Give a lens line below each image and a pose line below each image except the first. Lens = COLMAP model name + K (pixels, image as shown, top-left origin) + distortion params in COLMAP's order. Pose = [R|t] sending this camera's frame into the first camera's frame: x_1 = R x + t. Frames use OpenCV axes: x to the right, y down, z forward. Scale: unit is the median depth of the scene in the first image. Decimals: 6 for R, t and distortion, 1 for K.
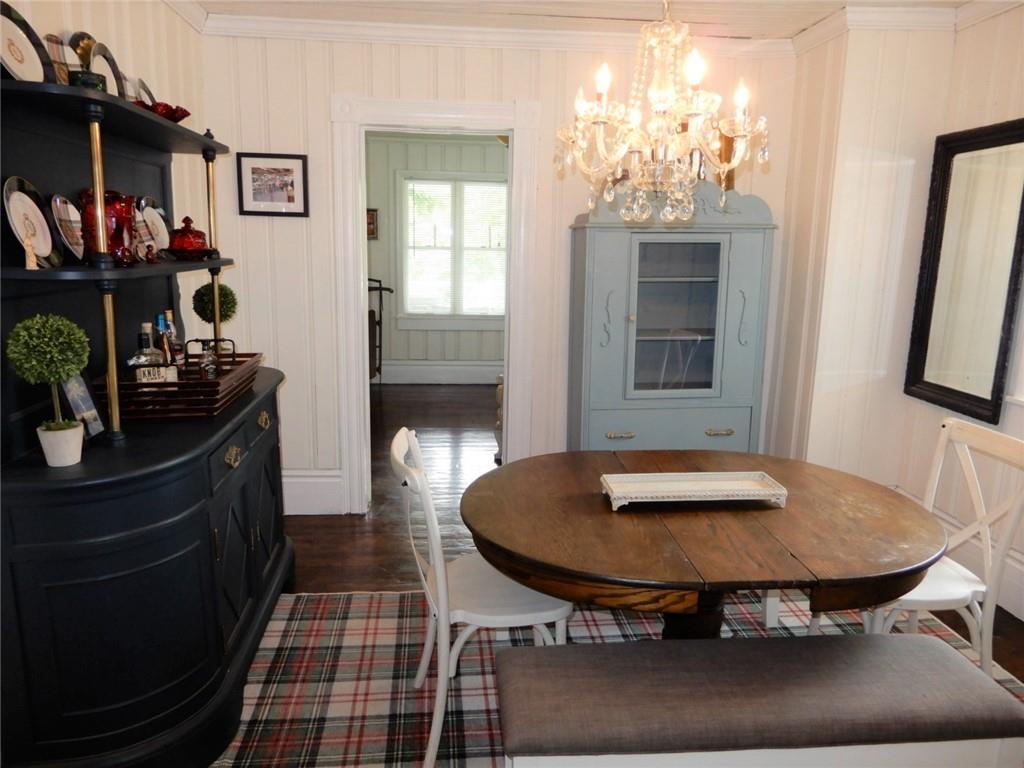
lens RADIAL K [[736.2, 0, 512.0], [0, 736.2, 385.9], [0, 0, 1]] dist [0.019961, -0.005598]
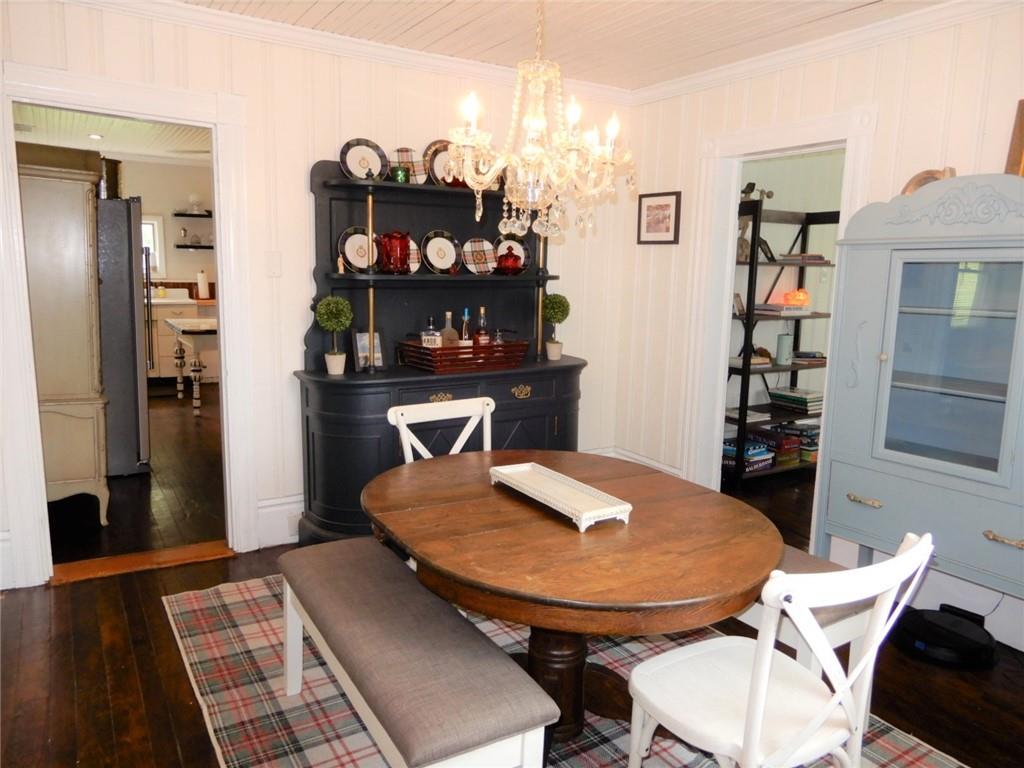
lens RADIAL K [[736.2, 0, 511.0], [0, 736.2, 381.4], [0, 0, 1]] dist [0.019961, -0.005598]
pose [[0.432306, 0.134973, -0.891568, 0.688447], [-0.184508, 0.981055, 0.059056, -0.037869], [0.882649, 0.138971, 0.449020, 0.284236]]
